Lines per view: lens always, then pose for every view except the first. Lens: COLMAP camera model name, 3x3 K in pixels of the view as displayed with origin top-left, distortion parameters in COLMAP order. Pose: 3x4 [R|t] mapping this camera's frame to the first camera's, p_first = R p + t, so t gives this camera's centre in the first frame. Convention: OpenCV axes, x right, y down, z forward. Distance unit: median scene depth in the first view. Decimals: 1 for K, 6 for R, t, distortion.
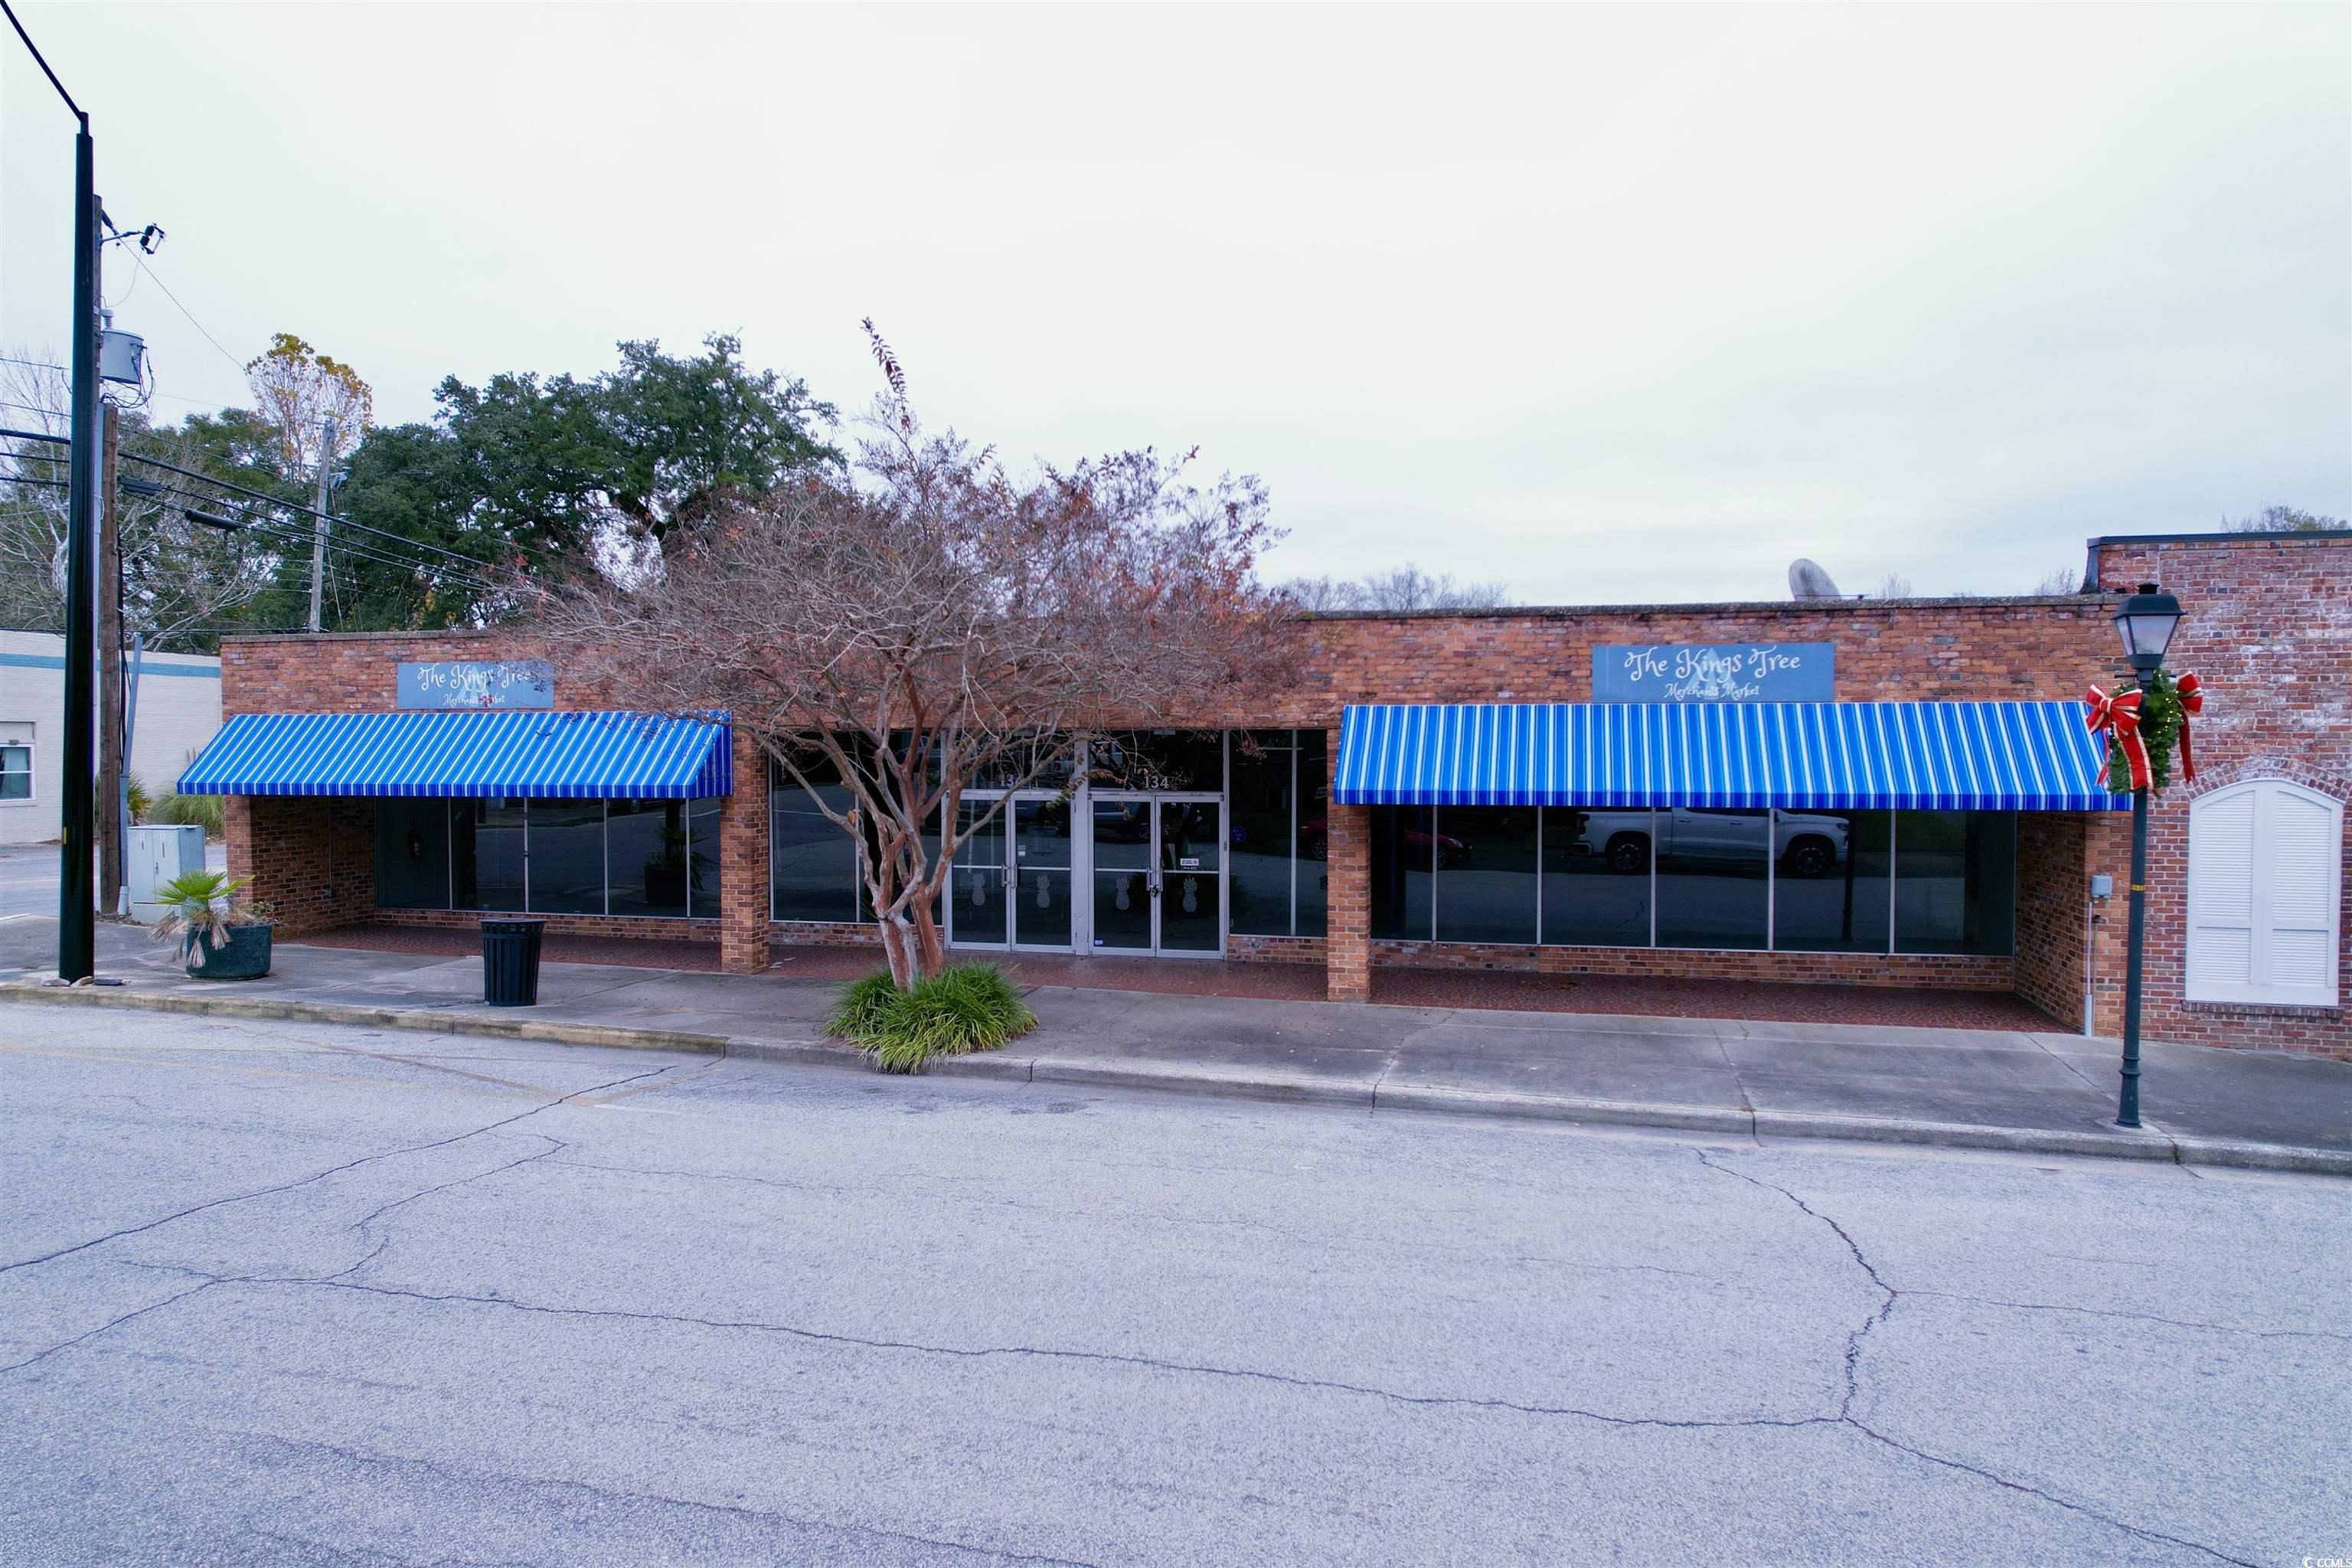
lens RADIAL K [[1499.4, 0, 1176.0], [0, 1499.4, 784.0], [0, 0, 1]] dist [-0.084862, 0.082231]
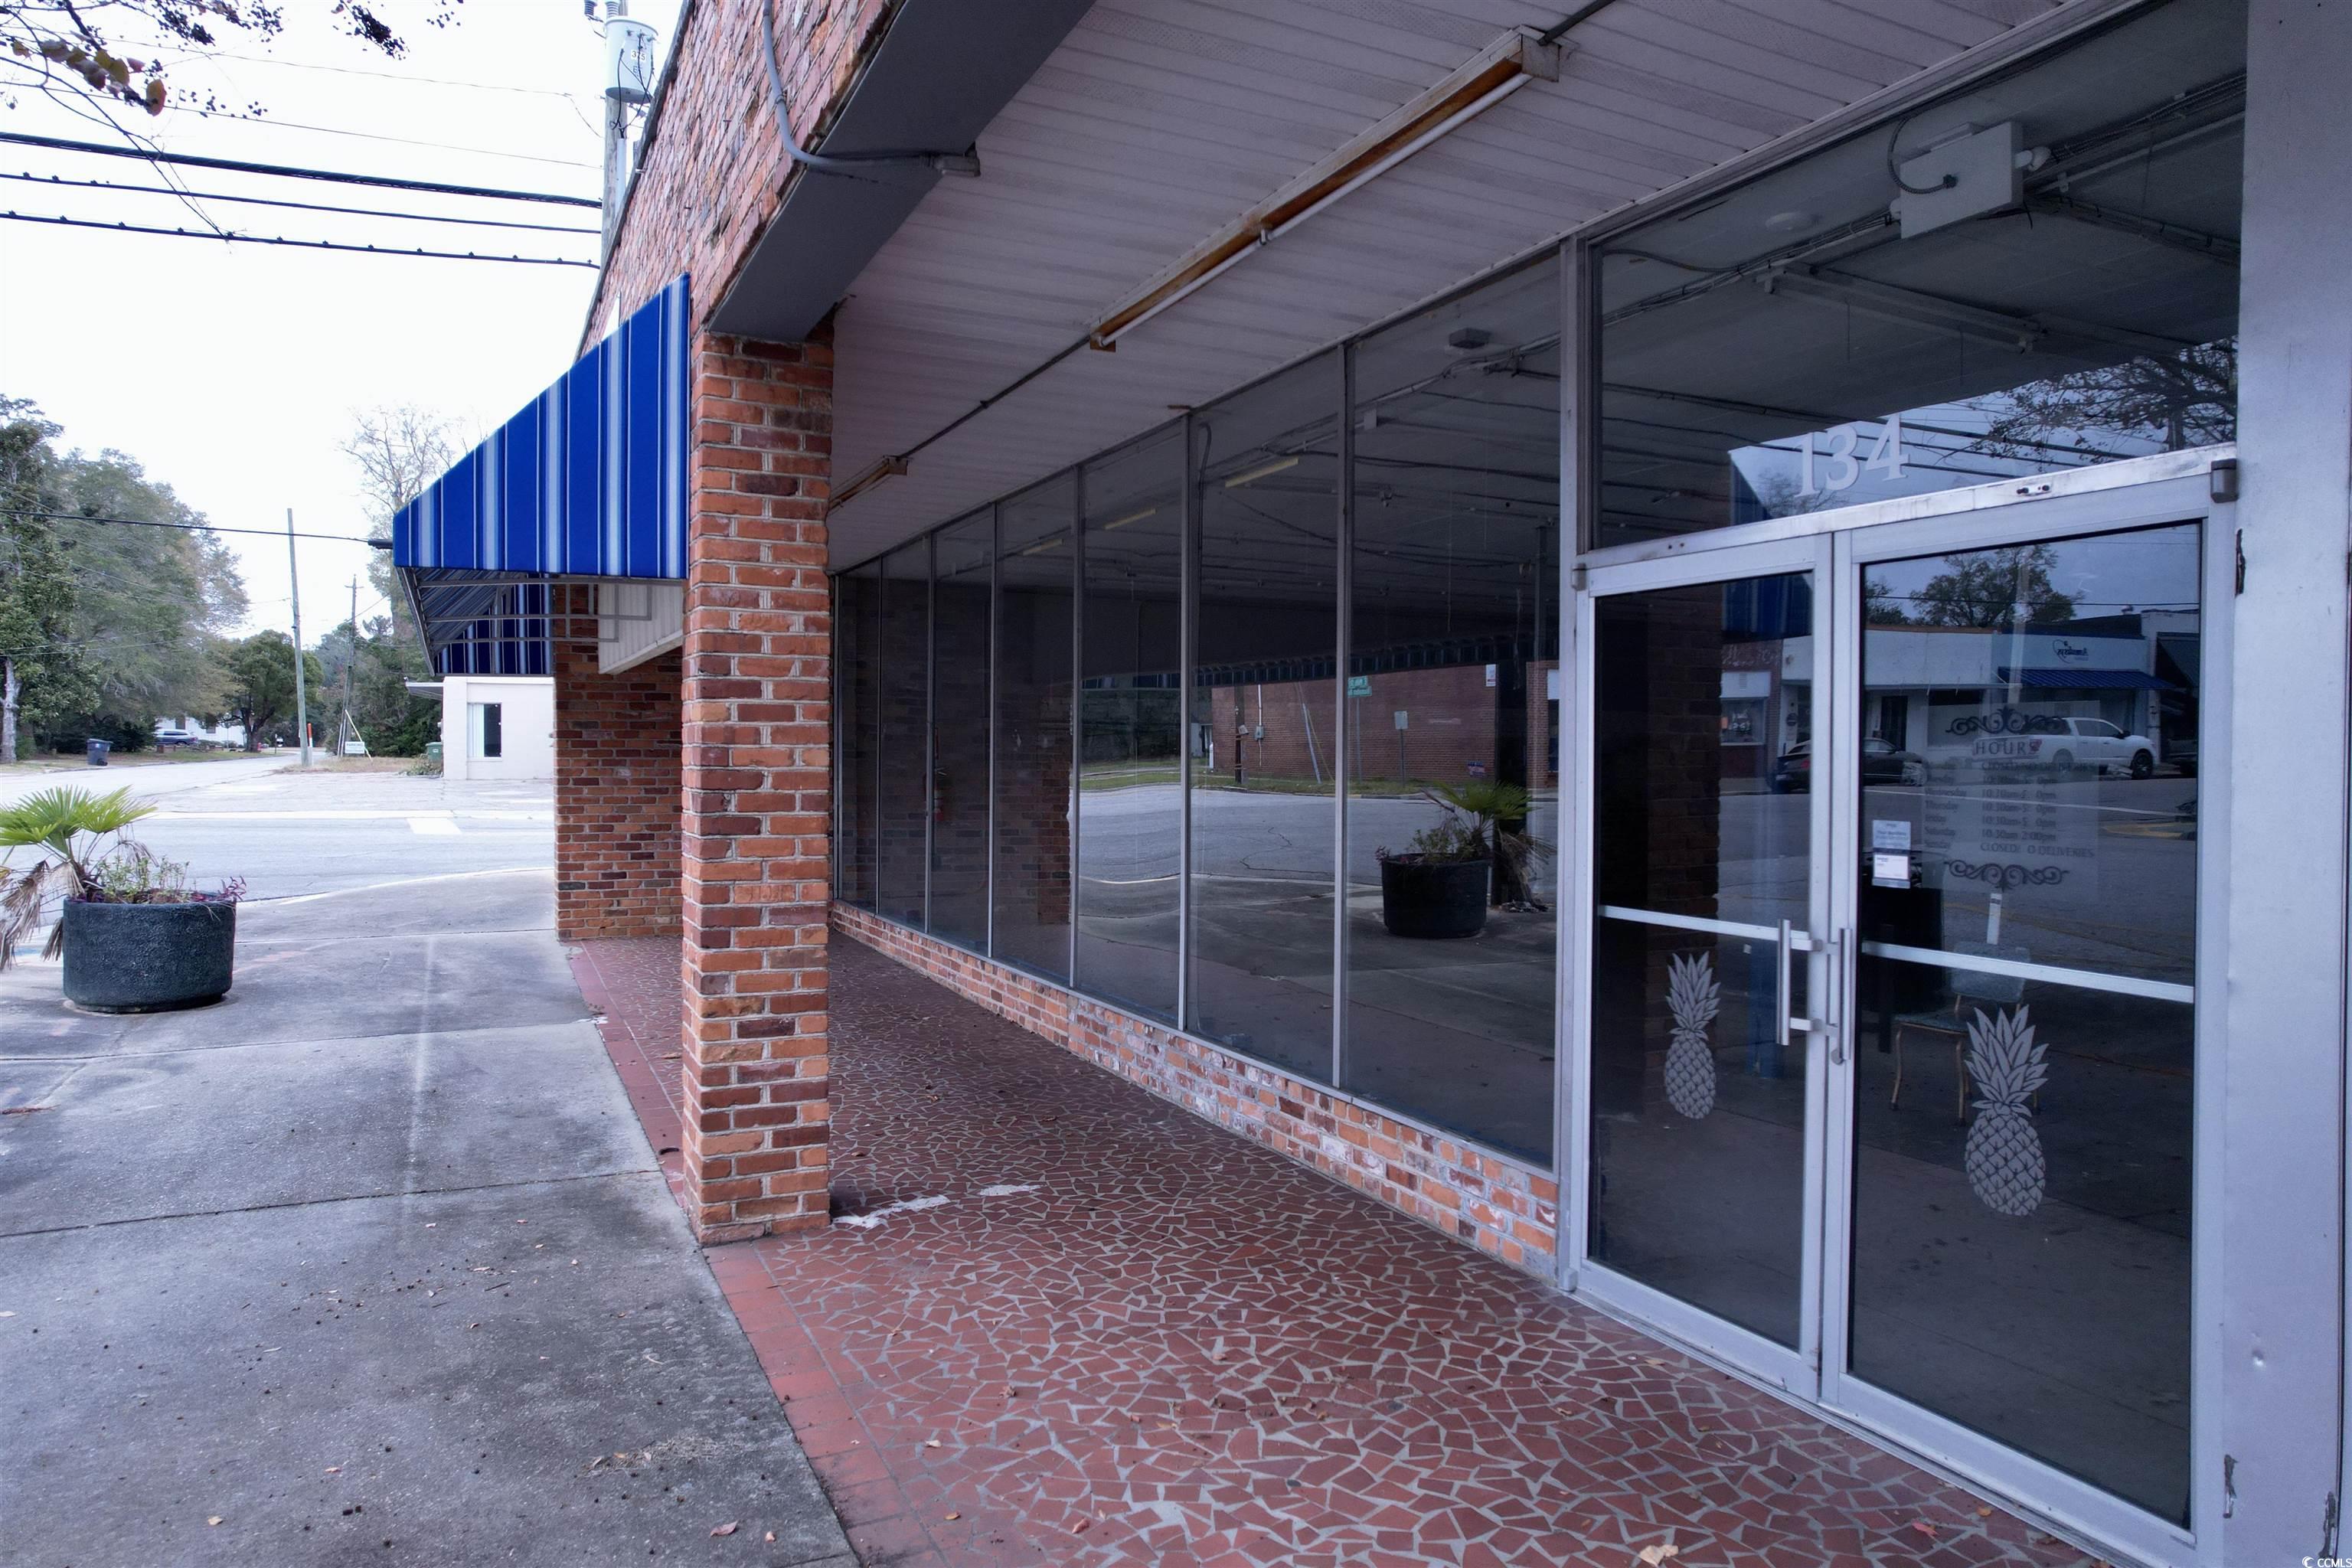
lens RADIAL K [[1499.4, 0, 1176.0], [0, 1499.4, 784.0], [0, 0, 1]] dist [-0.084862, 0.082231]
pose [[0.644967, 0.022637, -0.763875, -0.032362], [-0.038410, 0.999258, -0.002818, 0.051094], [0.763245, 0.031158, 0.645358, 1.047724]]
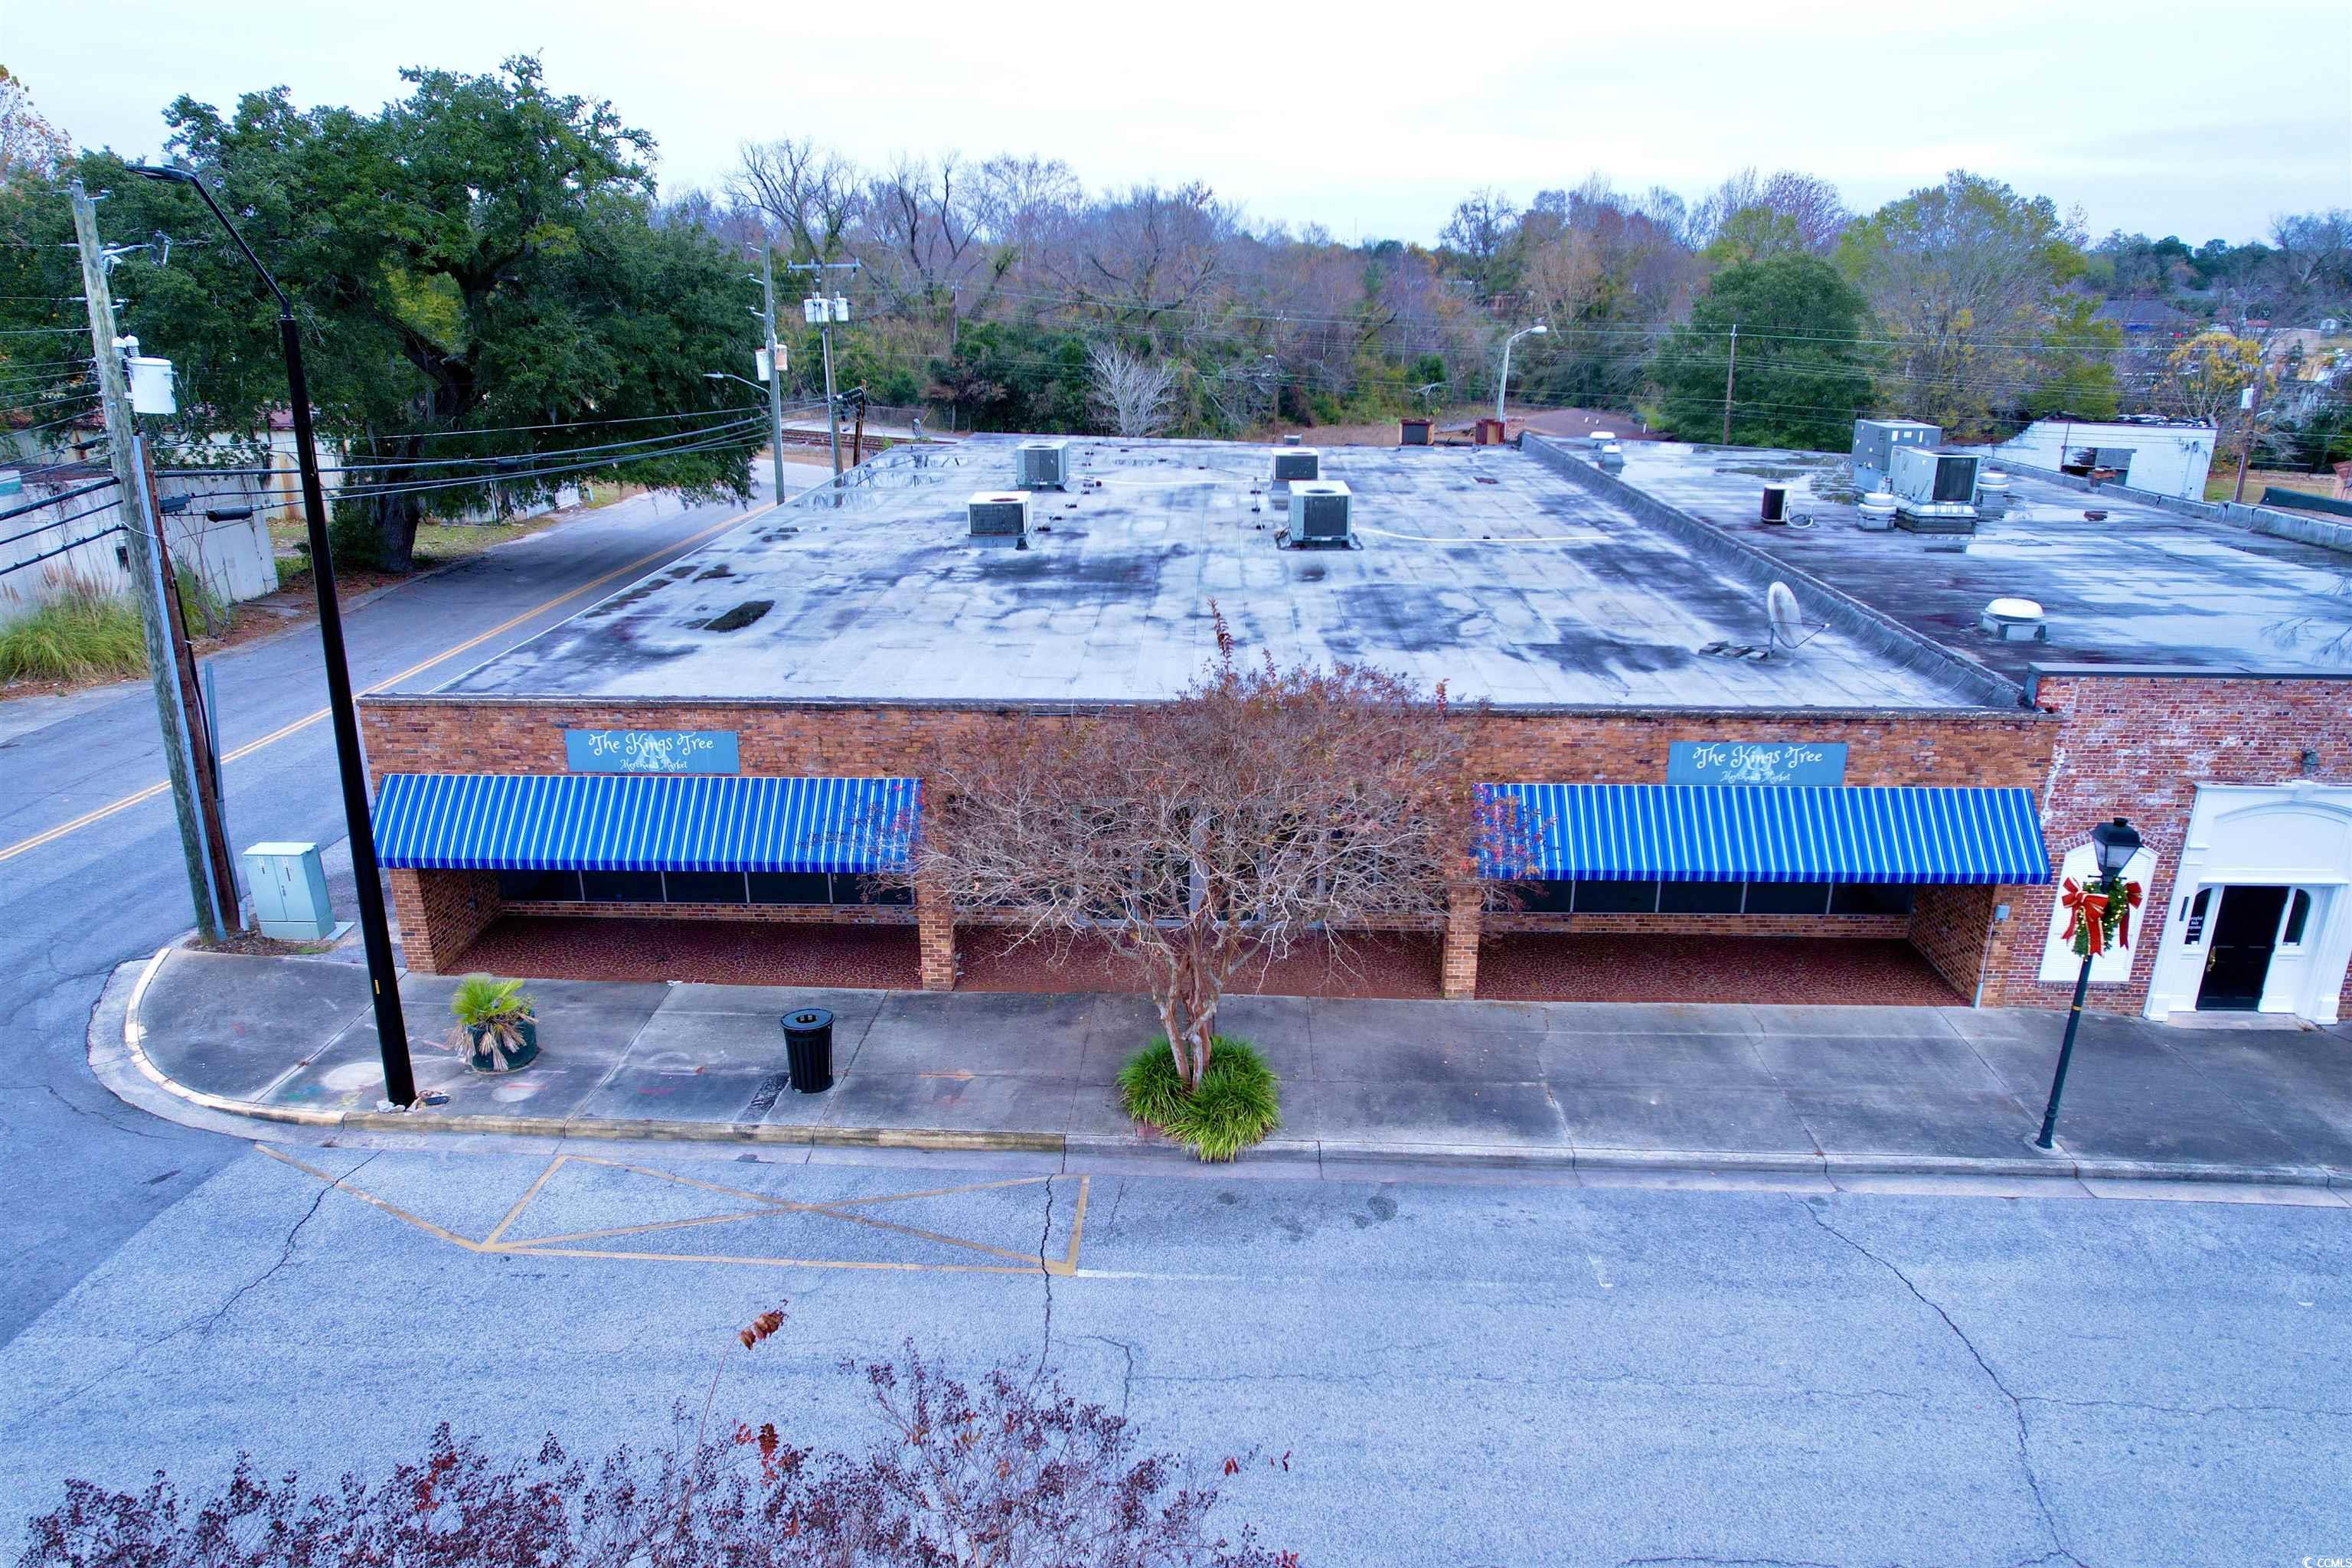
lens RADIAL K [[1499.4, 0, 1176.0], [0, 1499.4, 784.0], [0, 0, 1]] dist [-0.084862, 0.082231]
pose [[0.976296, -0.067311, 0.205706, -0.403855], [0.003618, 0.955354, 0.295440, -0.442246], [-0.216408, -0.287693, 0.932952, -0.107400]]
